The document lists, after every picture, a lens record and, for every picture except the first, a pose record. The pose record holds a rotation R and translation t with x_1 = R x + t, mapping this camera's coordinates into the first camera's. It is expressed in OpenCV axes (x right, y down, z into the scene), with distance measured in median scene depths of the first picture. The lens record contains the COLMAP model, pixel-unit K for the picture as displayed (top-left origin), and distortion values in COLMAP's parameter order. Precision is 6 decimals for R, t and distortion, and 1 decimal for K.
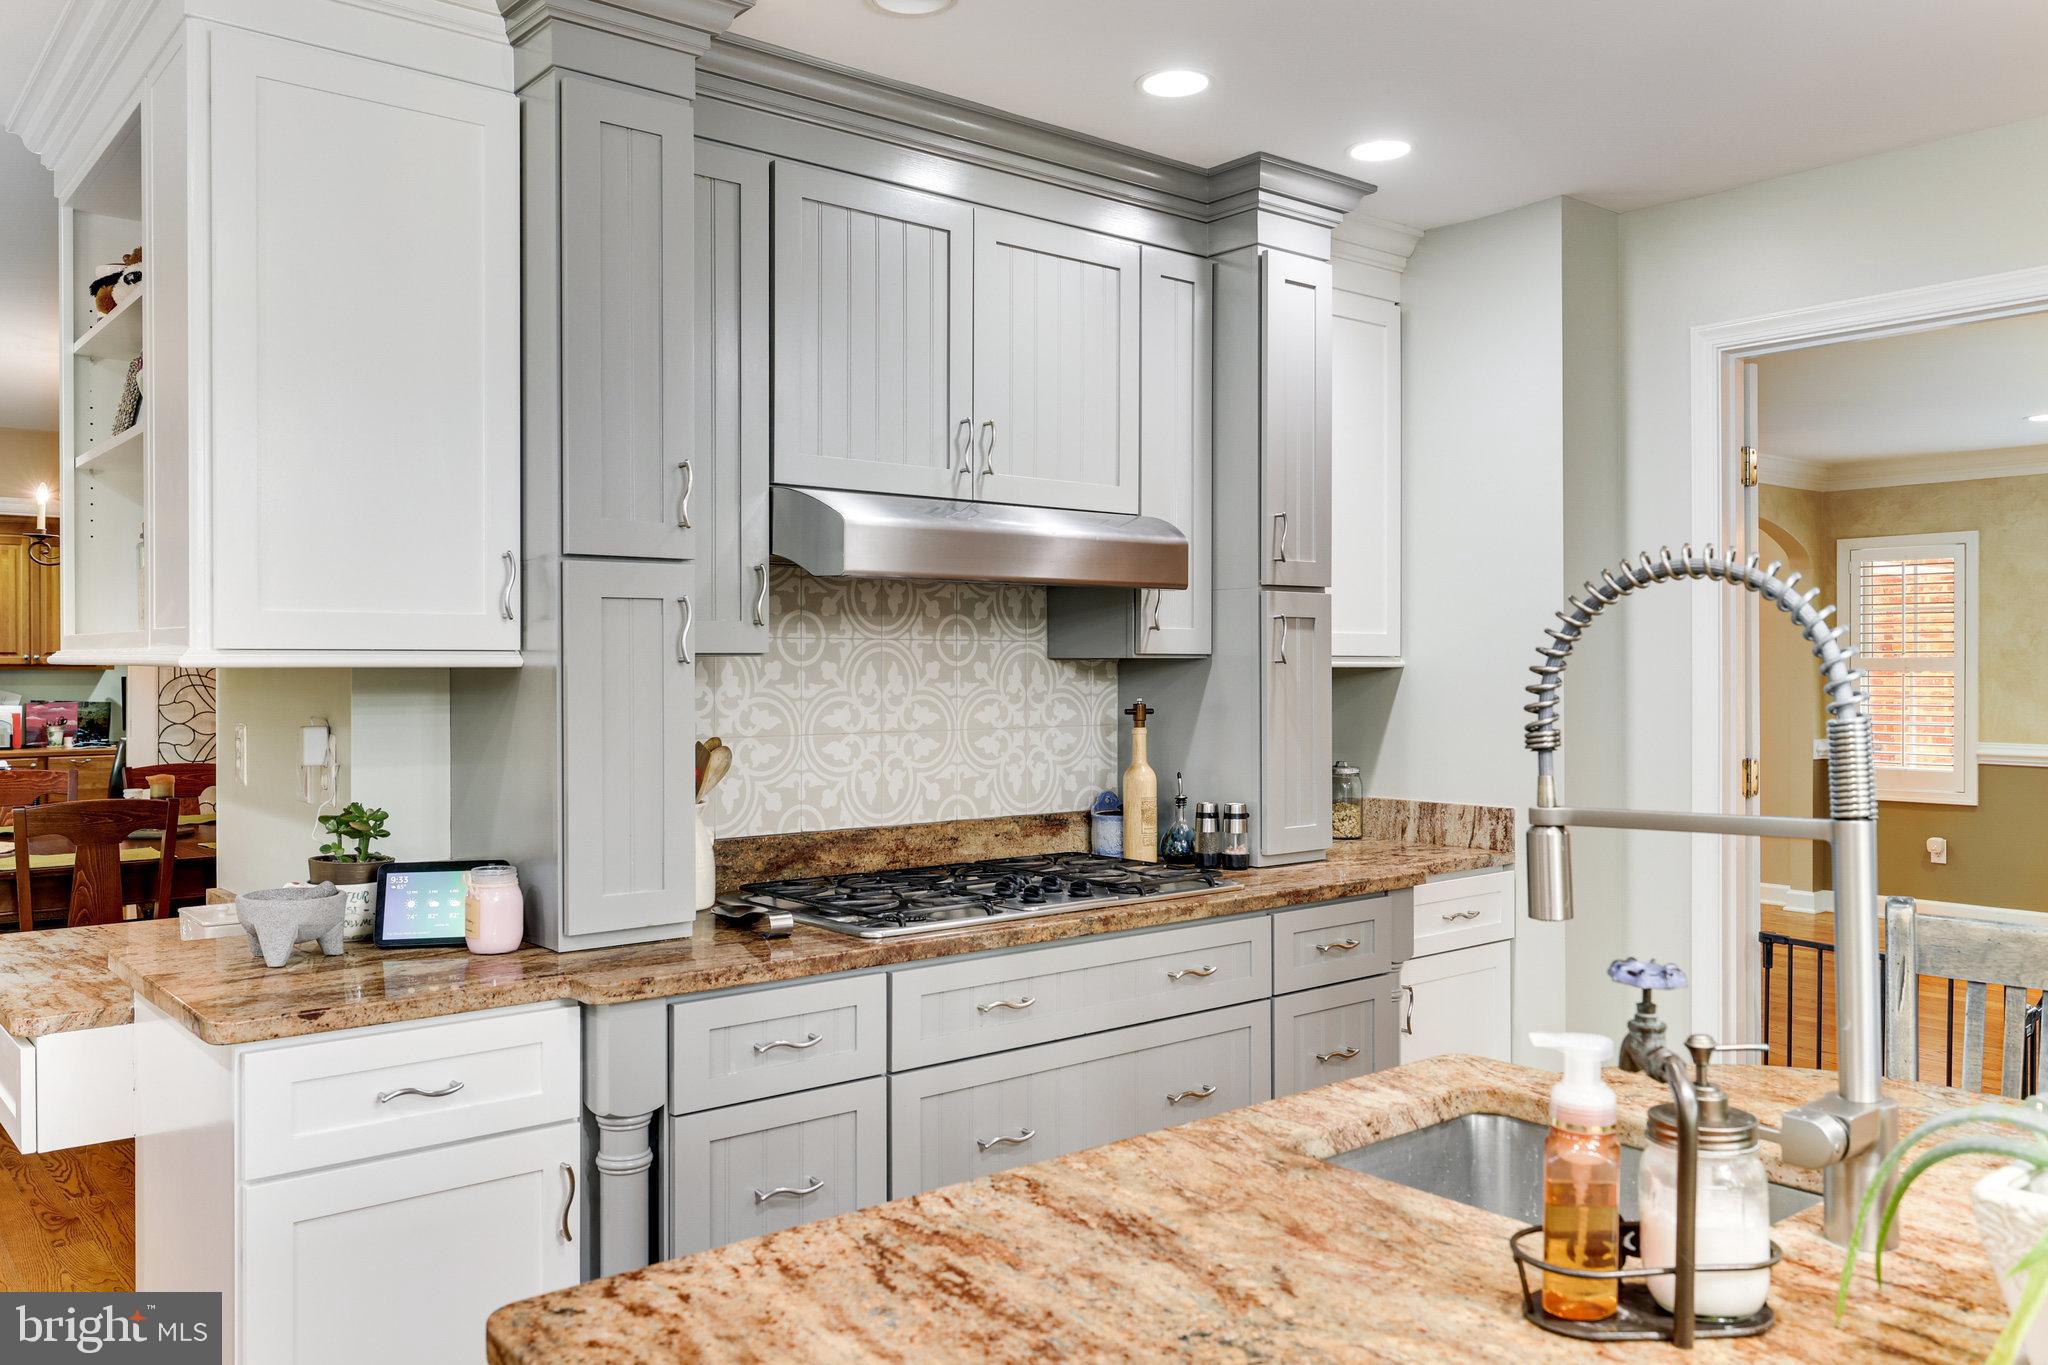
lens RADIAL K [[1596.5, 0, 1024.0], [0, 1596.5, 682.5], [0, 0, 1]] dist [0.003061, -0.001432]
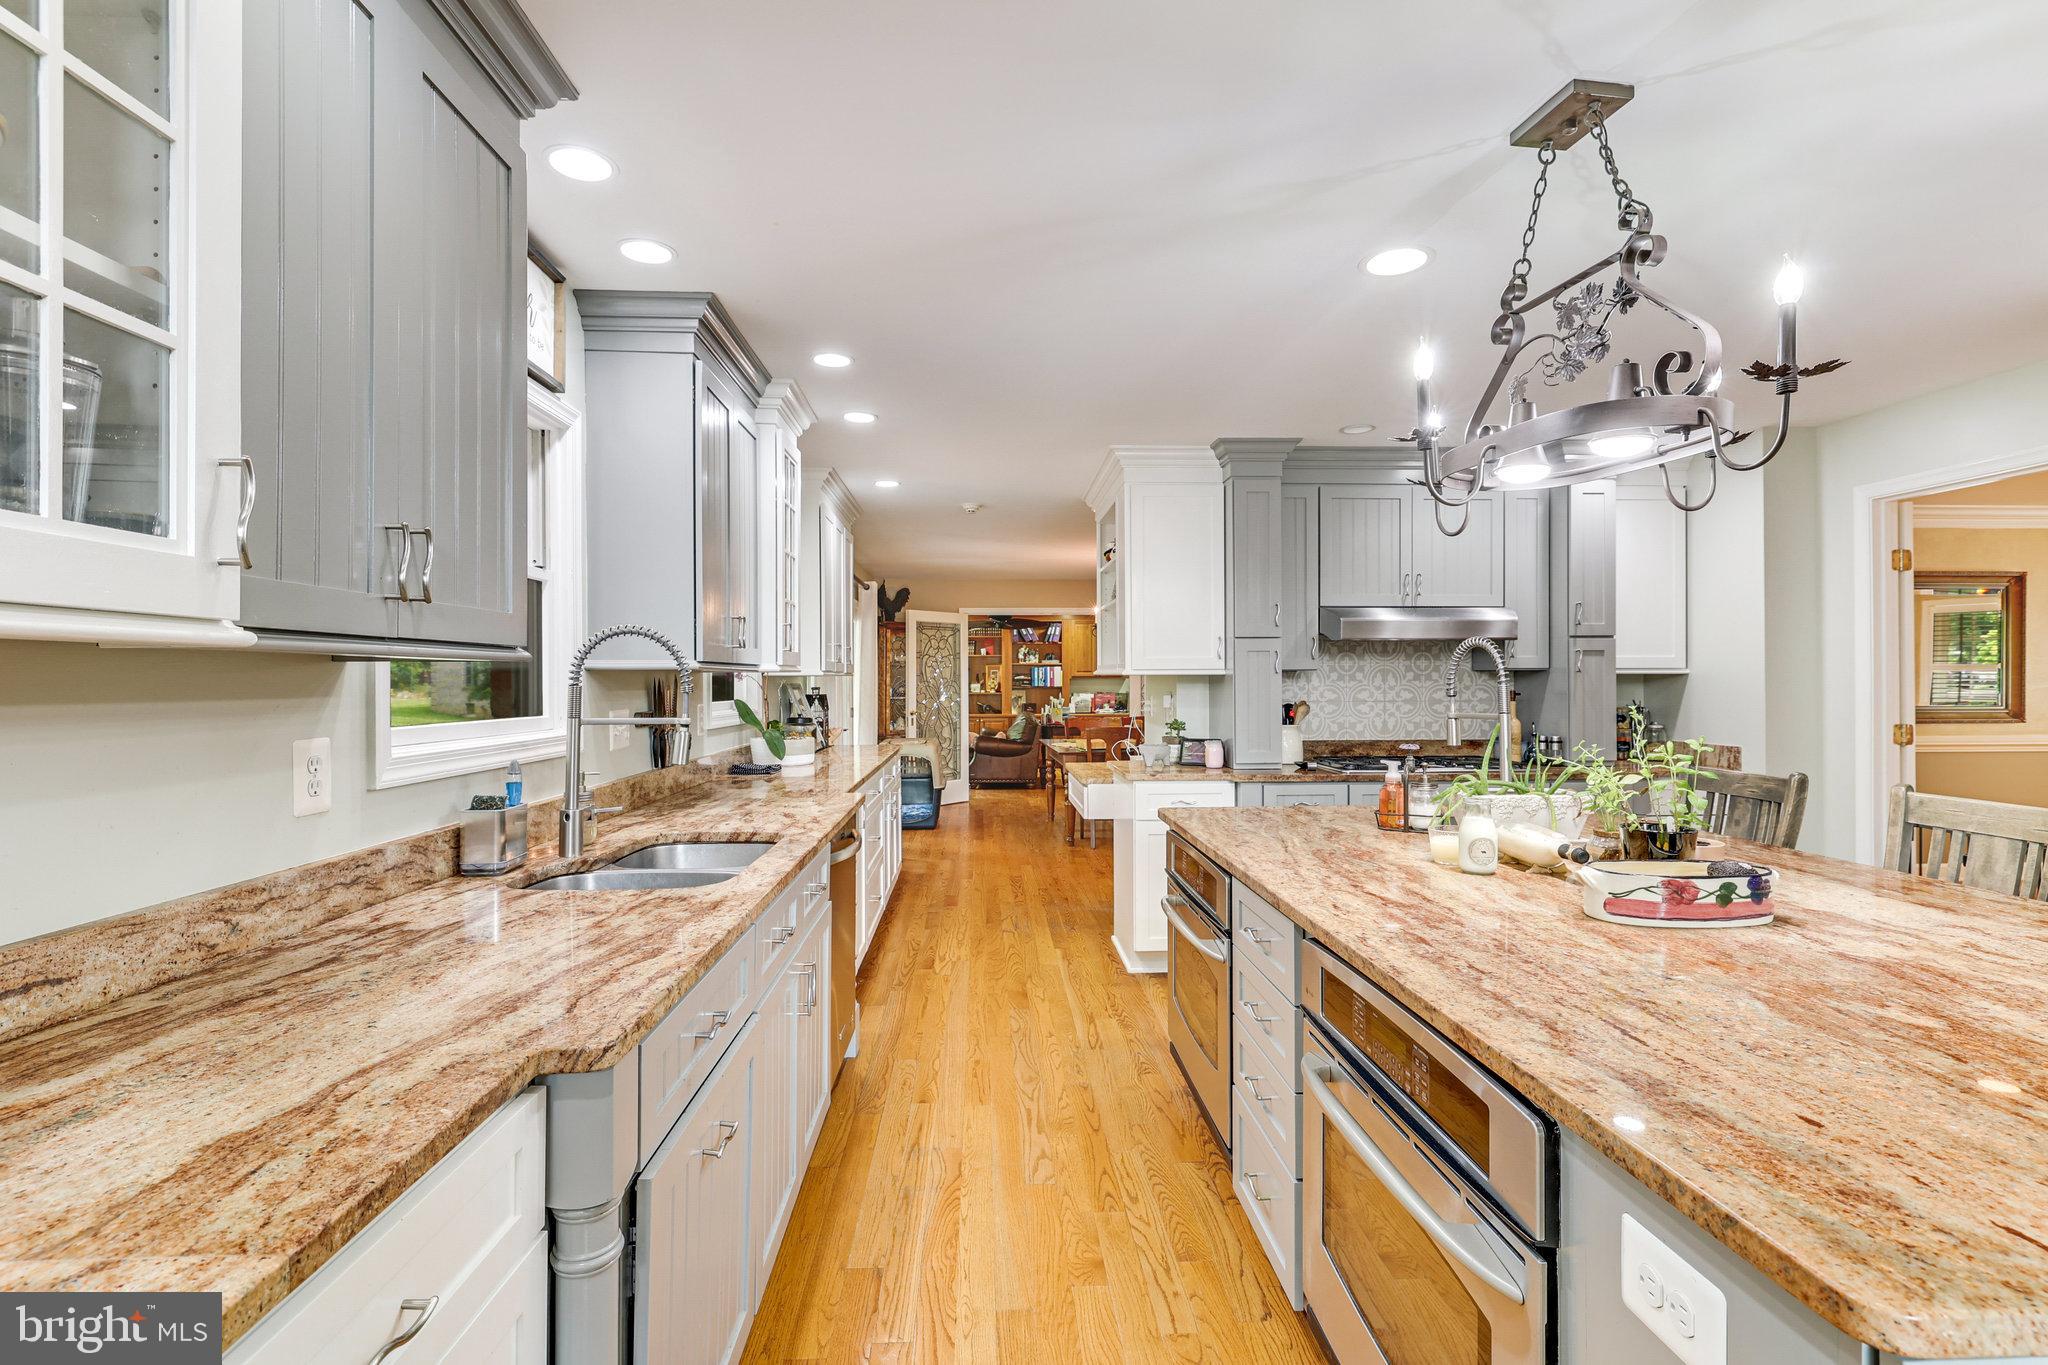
lens RADIAL K [[939.1, 0, 1024.0], [0, 939.1, 682.5], [0, 0, 1]] dist [-0.000526, -0.000080]
pose [[0.802289, 0.001513, -0.596934, 0.326326], [-0.003121, 0.999994, -0.001660, 0.006645], [0.596928, 0.003196, 0.802289, -0.479298]]
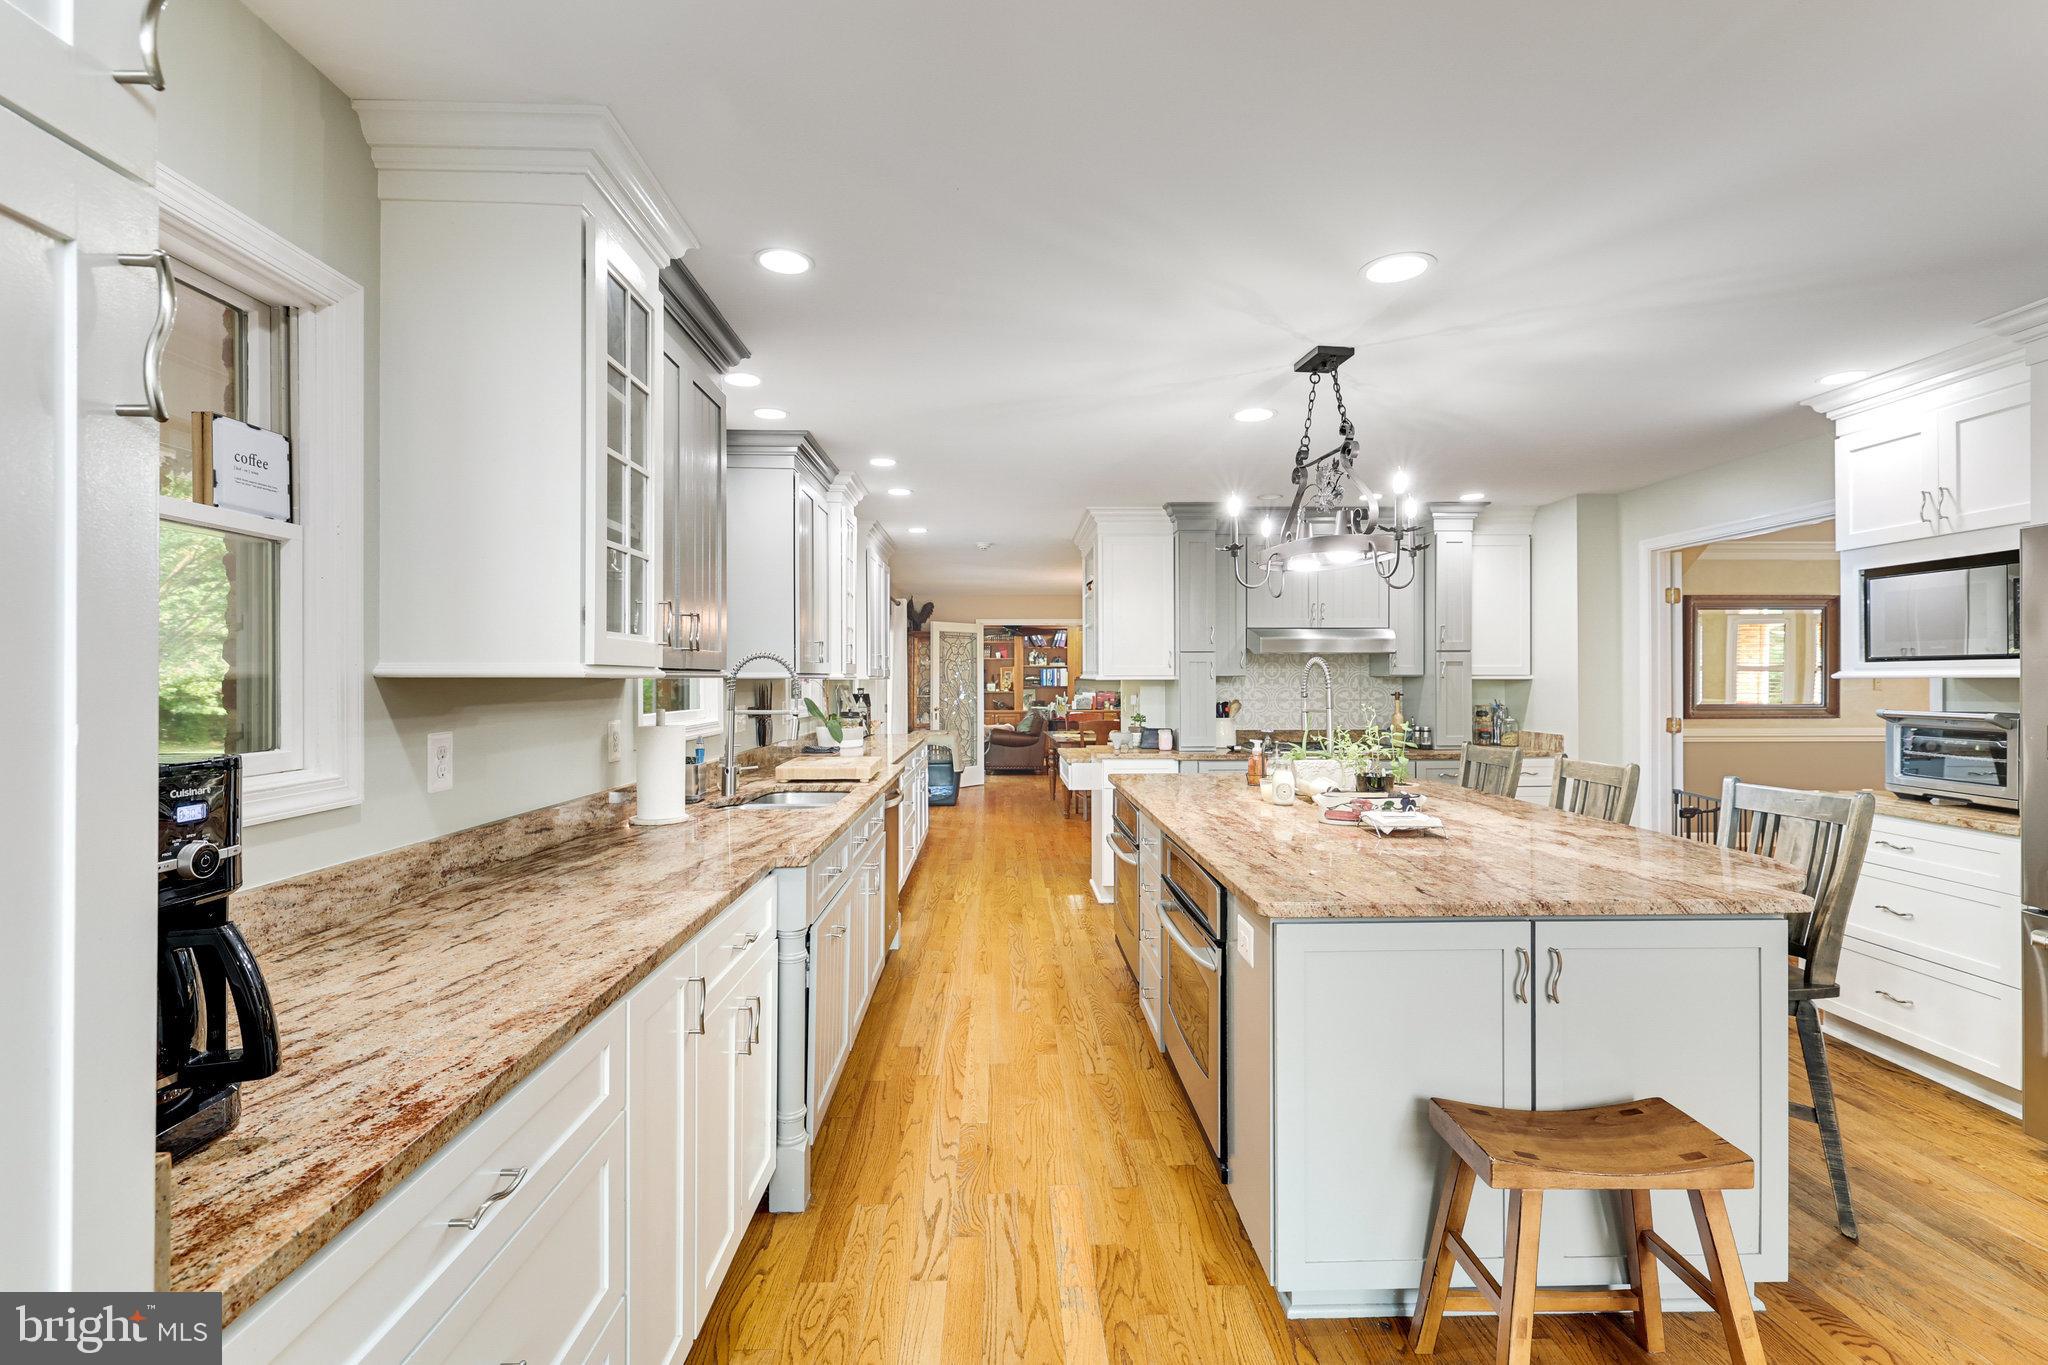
lens RADIAL K [[898.6, 0, 1031.9], [0, 898.6, 678.9], [0, 0, 1]] dist [0.001910, 0.000311]
pose [[0.796125, 0.001056, -0.605132, 0.563922], [-0.004112, 0.999985, -0.003665, -0.001673], [0.605119, 0.005406, 0.796117, -0.738785]]
